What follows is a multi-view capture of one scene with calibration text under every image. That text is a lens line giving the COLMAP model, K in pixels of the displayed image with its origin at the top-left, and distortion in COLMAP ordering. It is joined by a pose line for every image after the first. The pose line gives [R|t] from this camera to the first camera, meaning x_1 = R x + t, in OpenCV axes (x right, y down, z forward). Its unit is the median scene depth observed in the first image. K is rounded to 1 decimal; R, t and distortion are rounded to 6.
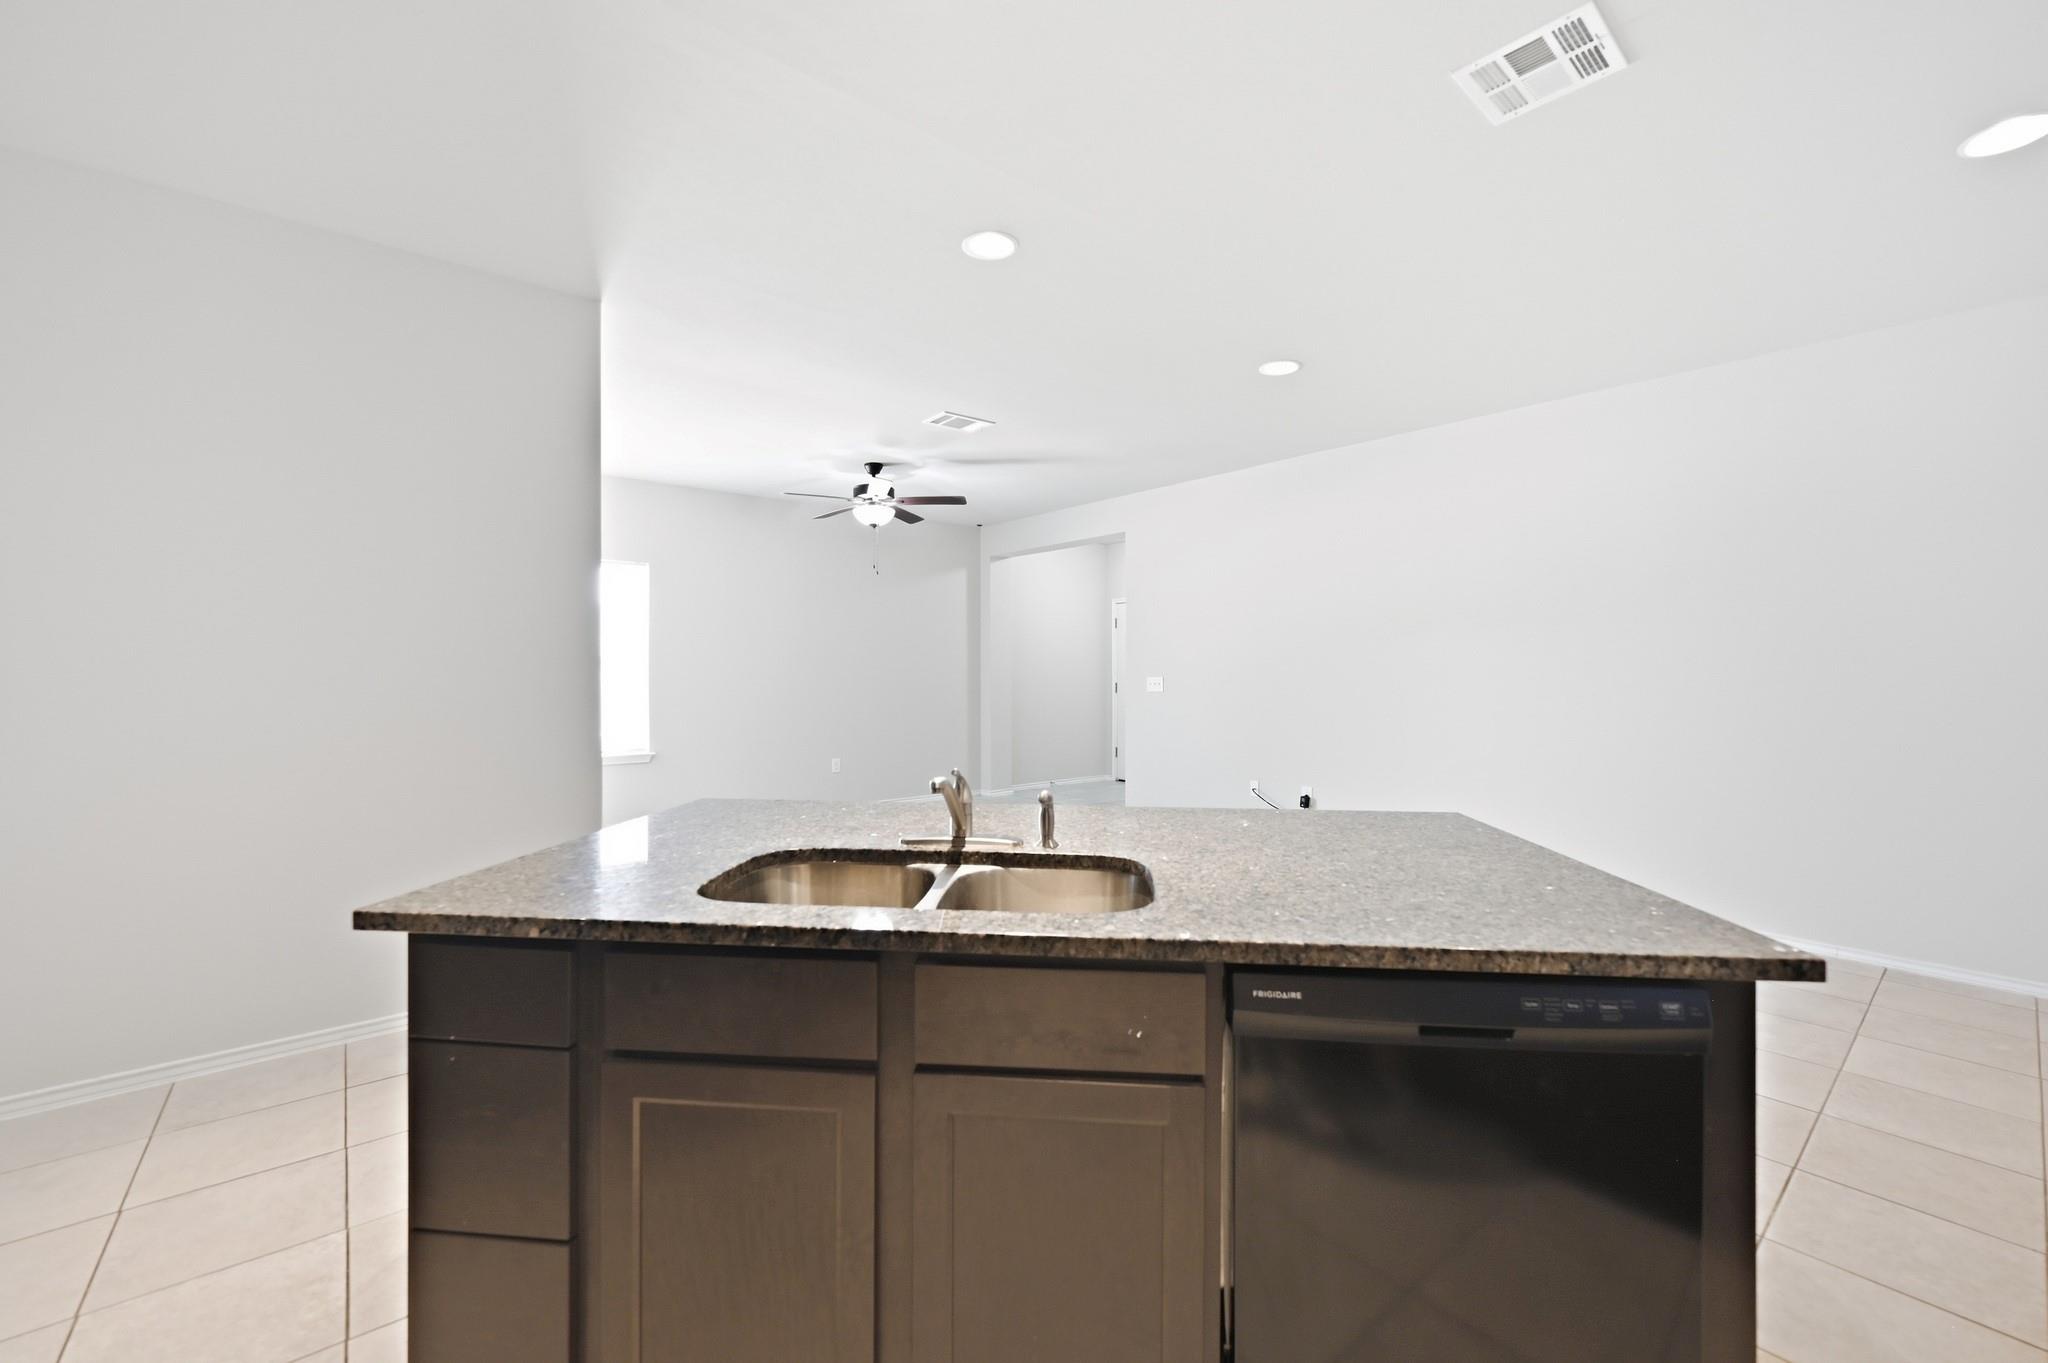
lens RADIAL K [[828.4, 0, 1036.5], [0, 828.4, 673.5], [0, 0, 1]] dist [0.027748, 0.000057]
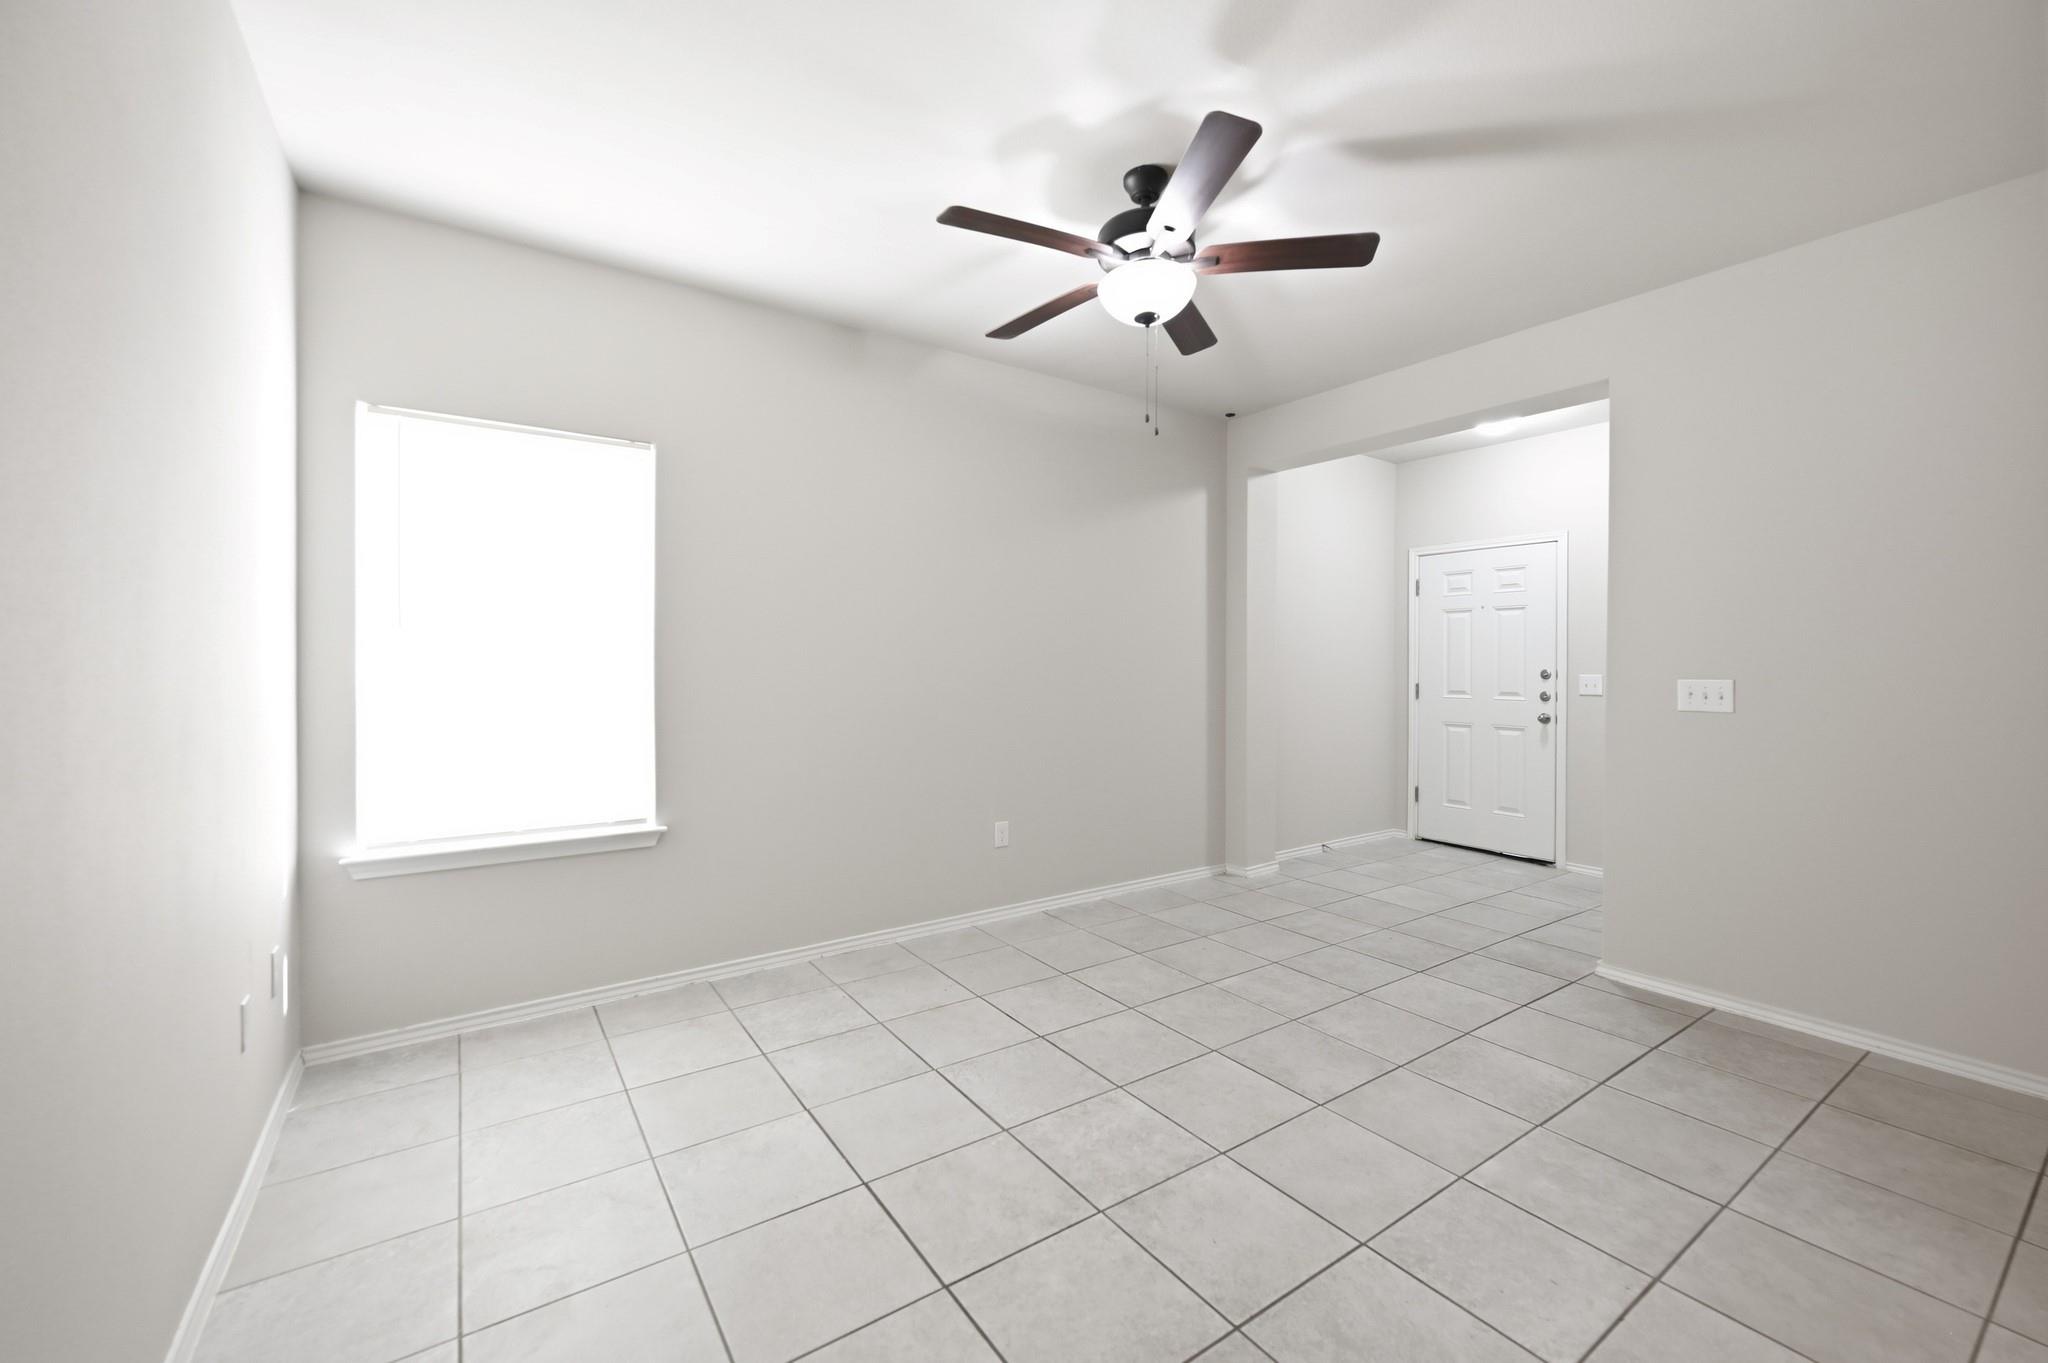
lens RADIAL K [[817.1, 0, 1029.1], [0, 817.1, 676.4], [0, 0, 1]] dist [-0.003605, -0.000232]
pose [[0.994211, 0.004662, -0.107343, -0.146822], [-0.003142, 0.999893, 0.014321, -0.002036], [0.107398, -0.013900, 0.994119, 0.407239]]
